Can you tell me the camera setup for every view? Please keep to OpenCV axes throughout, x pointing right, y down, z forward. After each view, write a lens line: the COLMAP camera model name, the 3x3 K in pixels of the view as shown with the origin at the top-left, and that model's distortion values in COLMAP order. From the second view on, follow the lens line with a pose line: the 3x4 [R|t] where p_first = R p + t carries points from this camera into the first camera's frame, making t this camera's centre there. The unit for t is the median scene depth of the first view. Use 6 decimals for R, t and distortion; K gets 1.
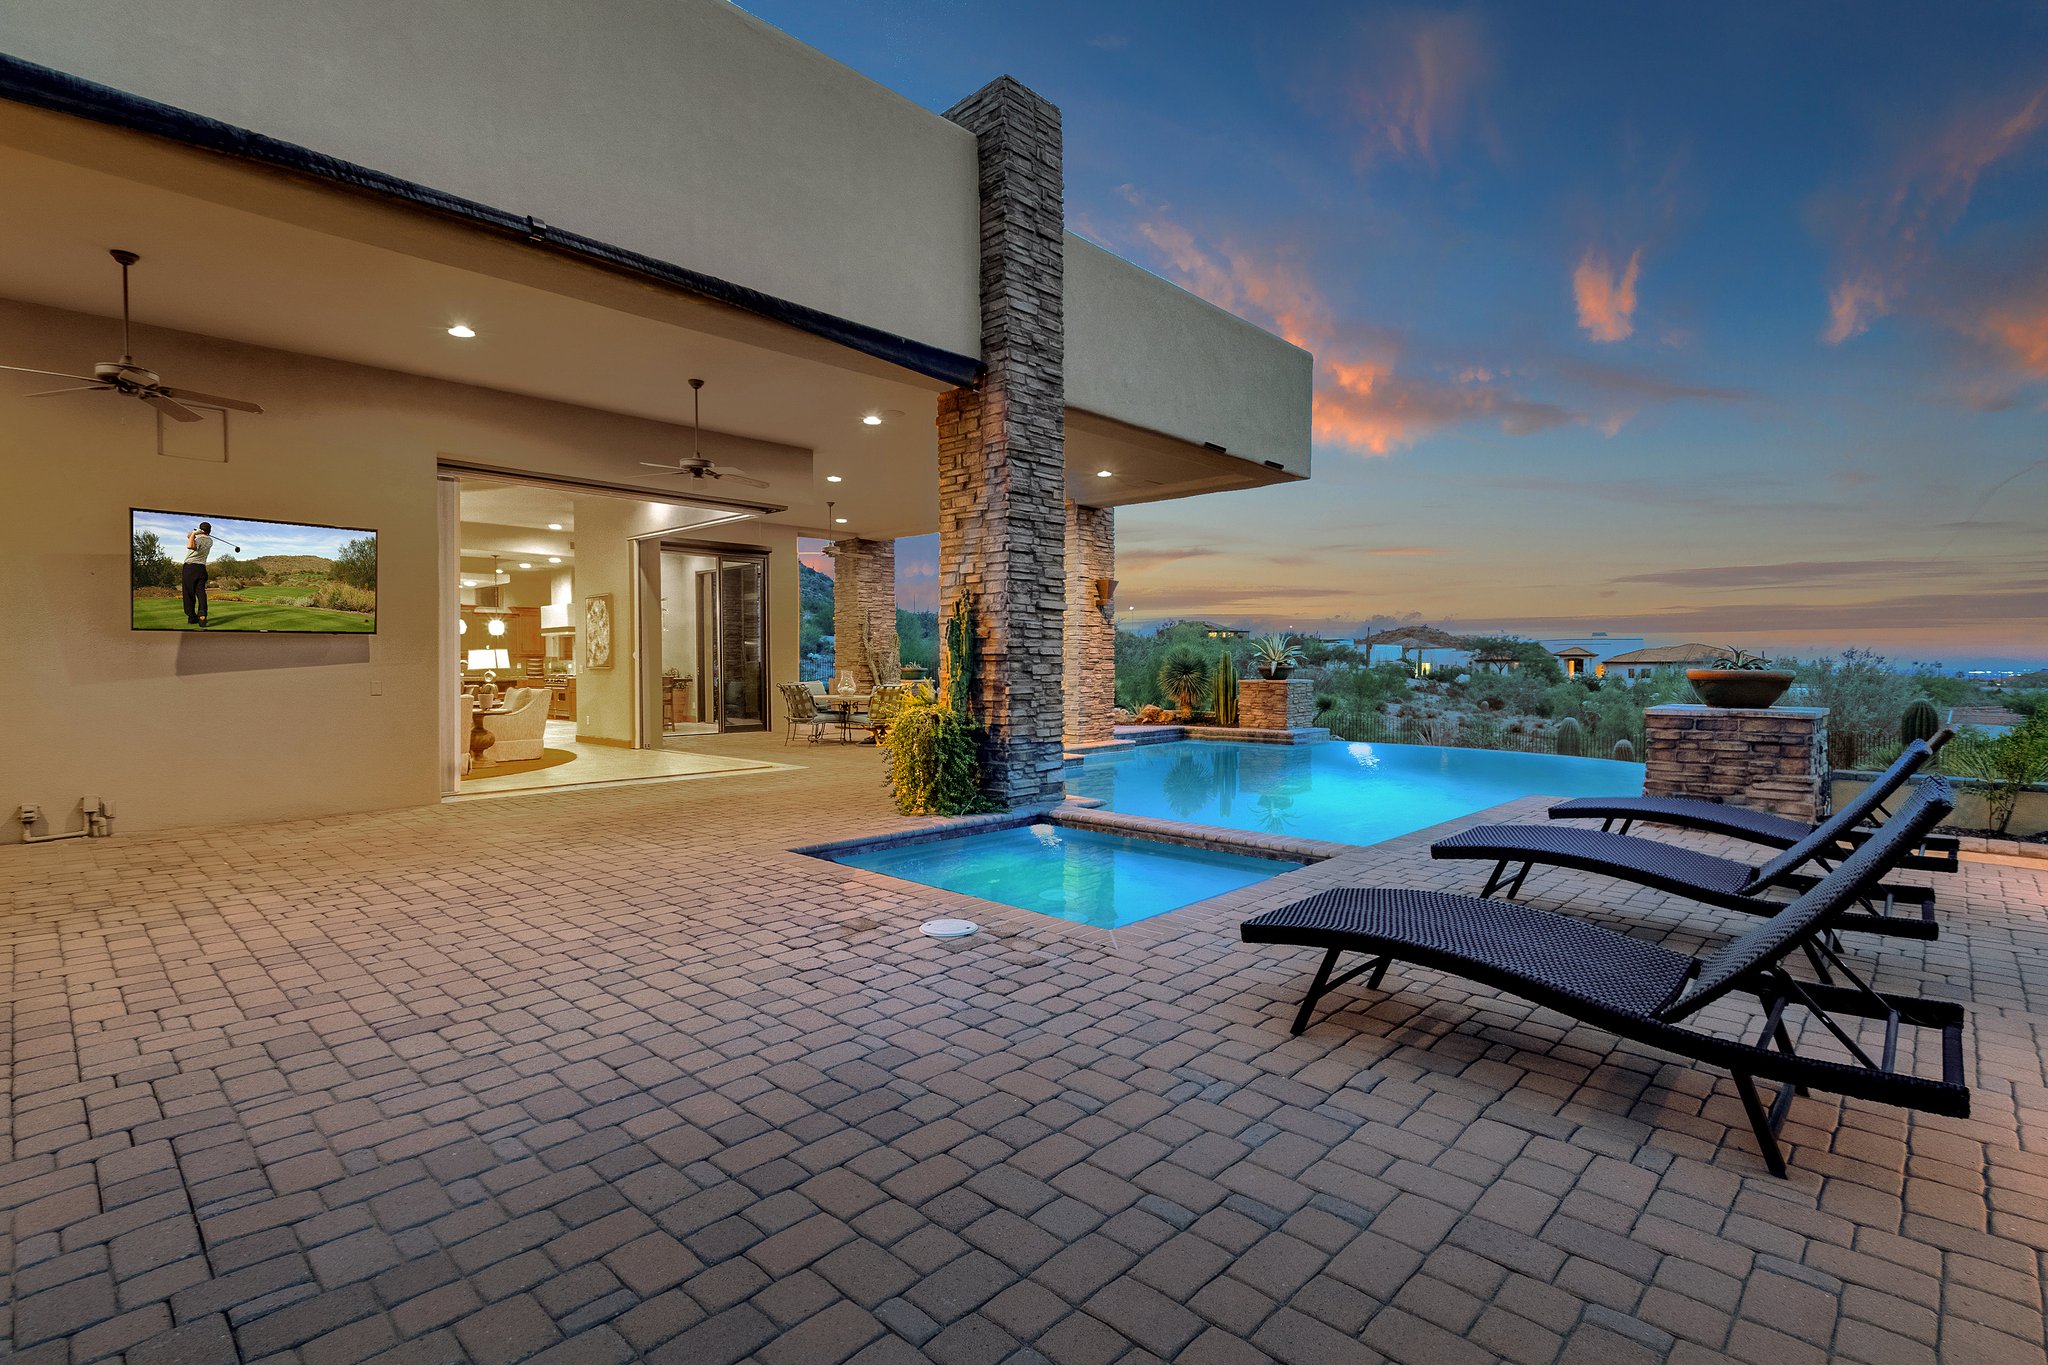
lens RADIAL K [[954.7, 0, 1024.0], [0, 954.7, 682.5], [0, 0, 1]] dist [-0.000693, 0.000245]
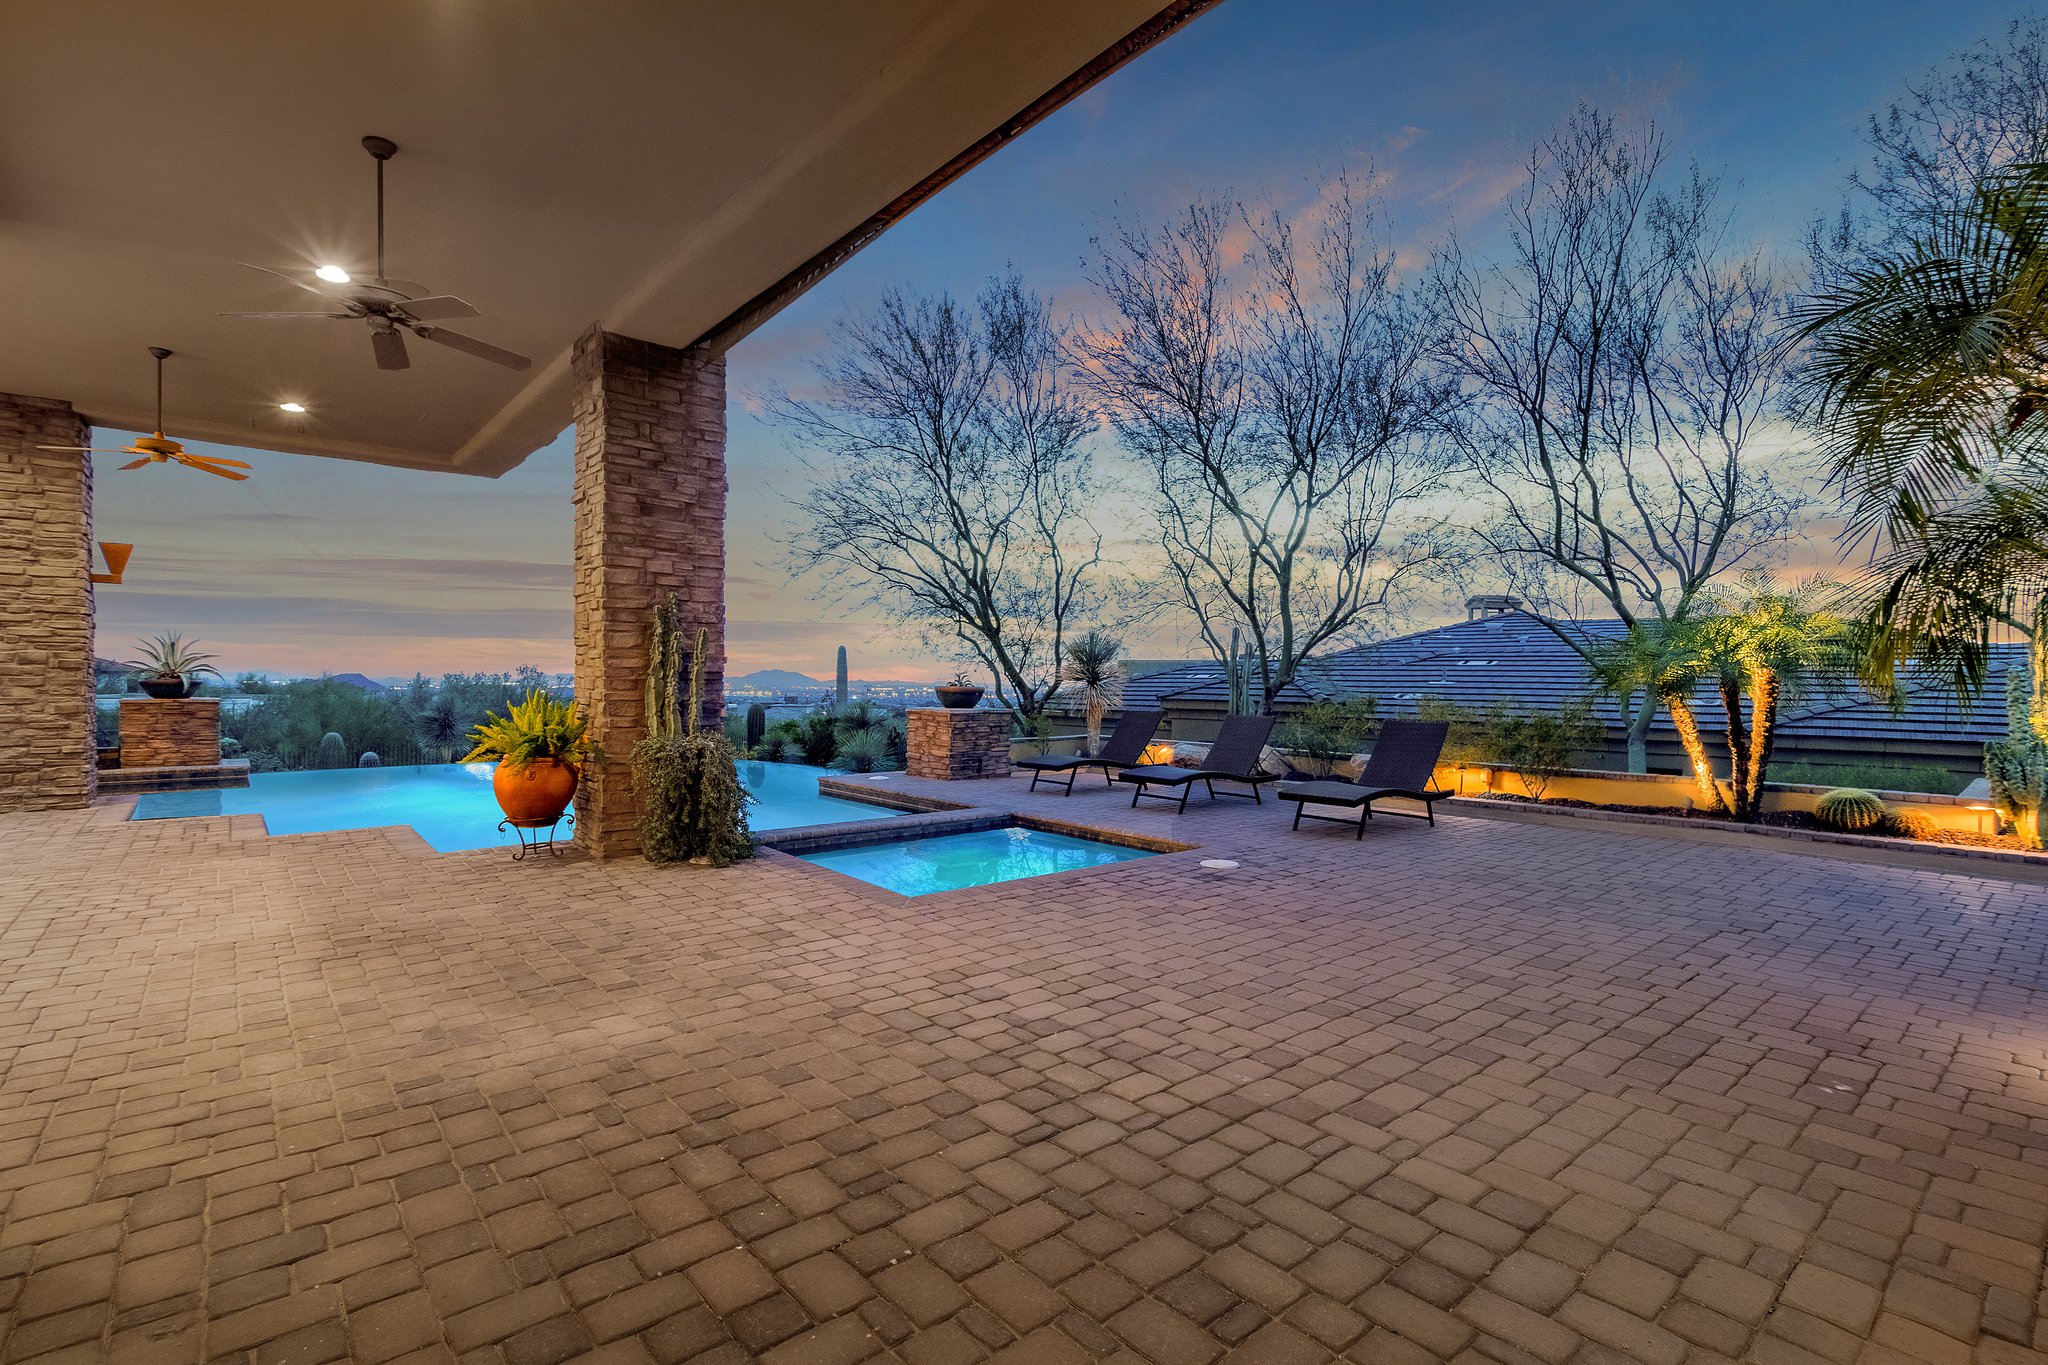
lens RADIAL K [[938.2, 0, 1025.4], [0, 938.2, 686.7], [0, 0, 1]] dist [0.001178, 0.000183]
pose [[0.106386, -0.005126, 0.994312, -0.855314], [0.010724, 0.999934, 0.004007, -0.016474], [-0.994267, 0.010237, 0.106434, 0.620998]]
